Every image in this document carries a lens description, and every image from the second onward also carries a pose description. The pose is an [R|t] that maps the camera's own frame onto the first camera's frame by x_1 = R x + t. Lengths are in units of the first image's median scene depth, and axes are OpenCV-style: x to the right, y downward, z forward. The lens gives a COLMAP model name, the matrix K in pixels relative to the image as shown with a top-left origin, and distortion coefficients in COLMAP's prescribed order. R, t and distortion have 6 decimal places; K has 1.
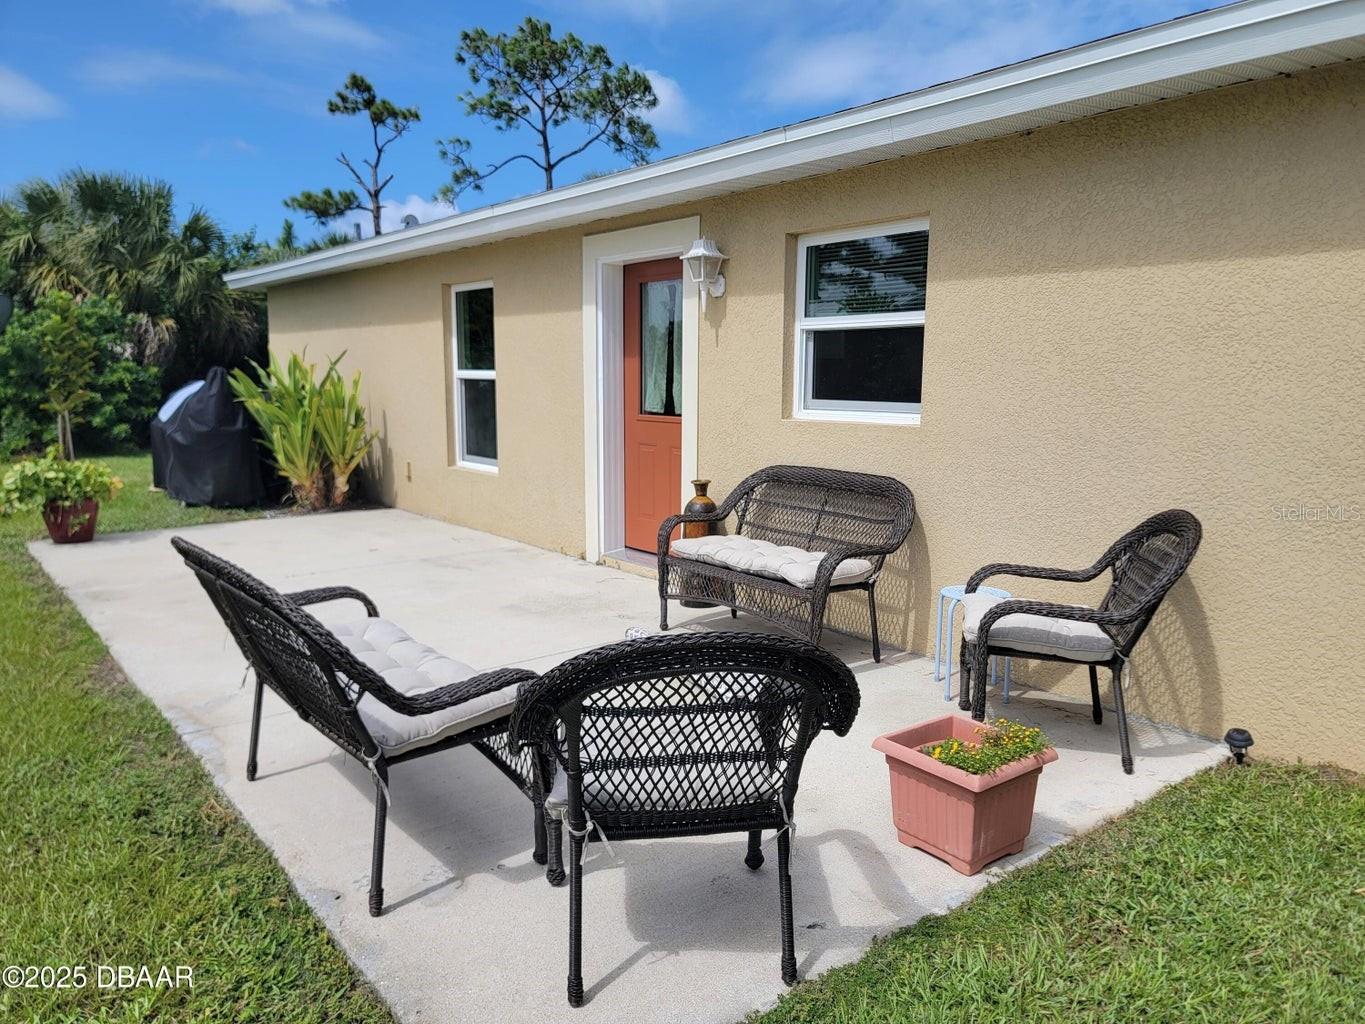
lens RADIAL K [[953.5, 0, 675.9], [0, 953.5, 506.8], [0, 0, 1]] dist [0.042506, -0.005896]
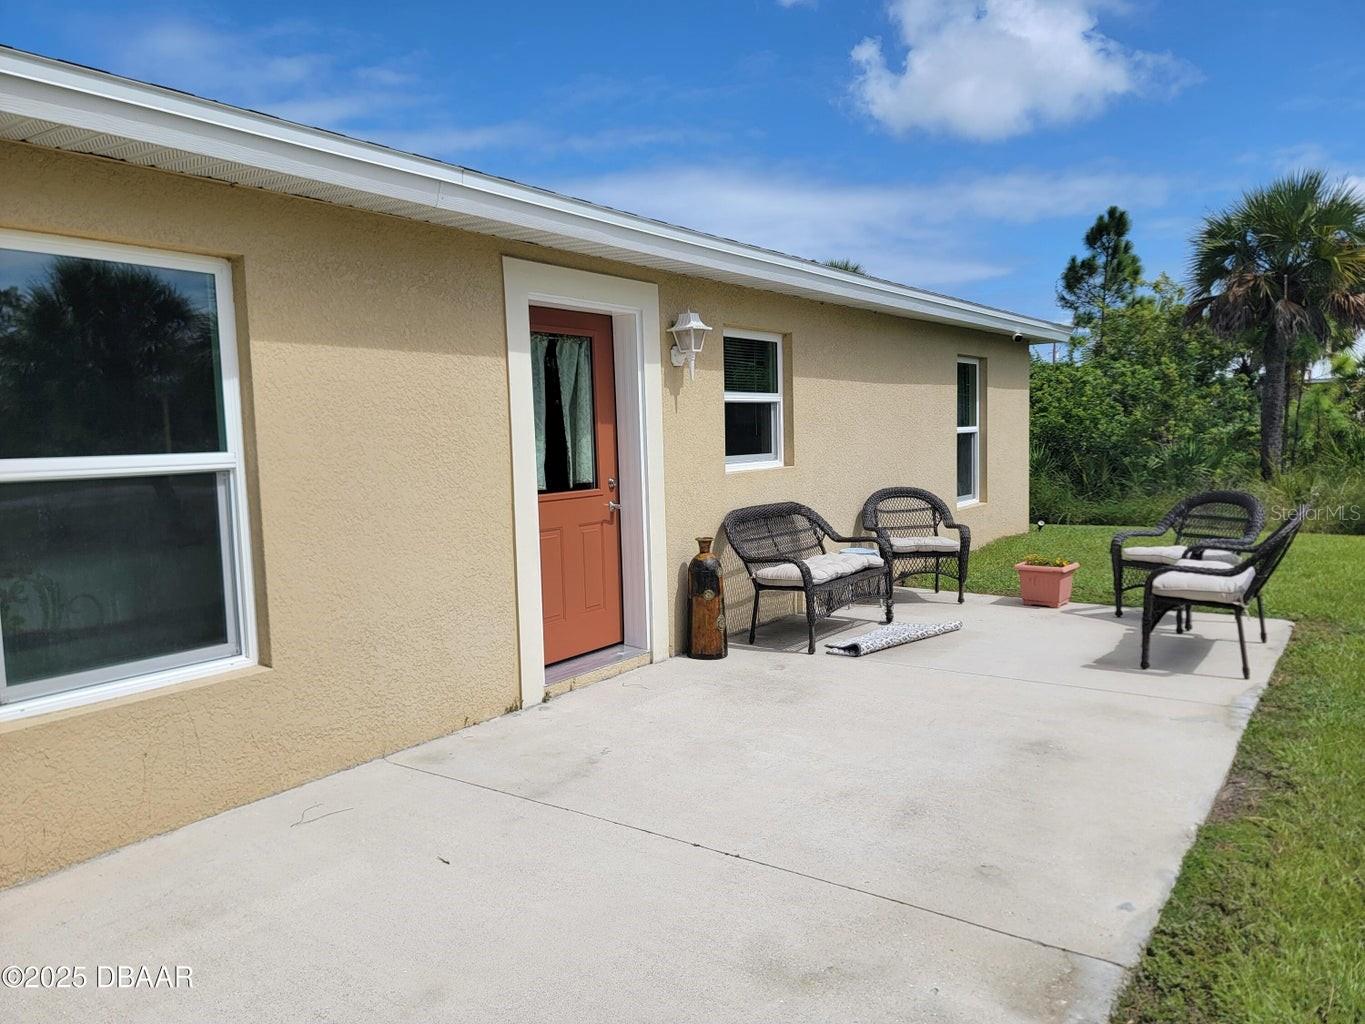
lens RADIAL K [[953.5, 0, 680.5], [0, 953.5, 514.1], [0, 0, 1]] dist [0.042506, -0.005896]
pose [[-0.257065, -0.093131, 0.961896, -1.000093], [0.150832, 0.979281, 0.135124, -0.204261], [-0.954551, 0.179820, -0.237692, 1.292710]]
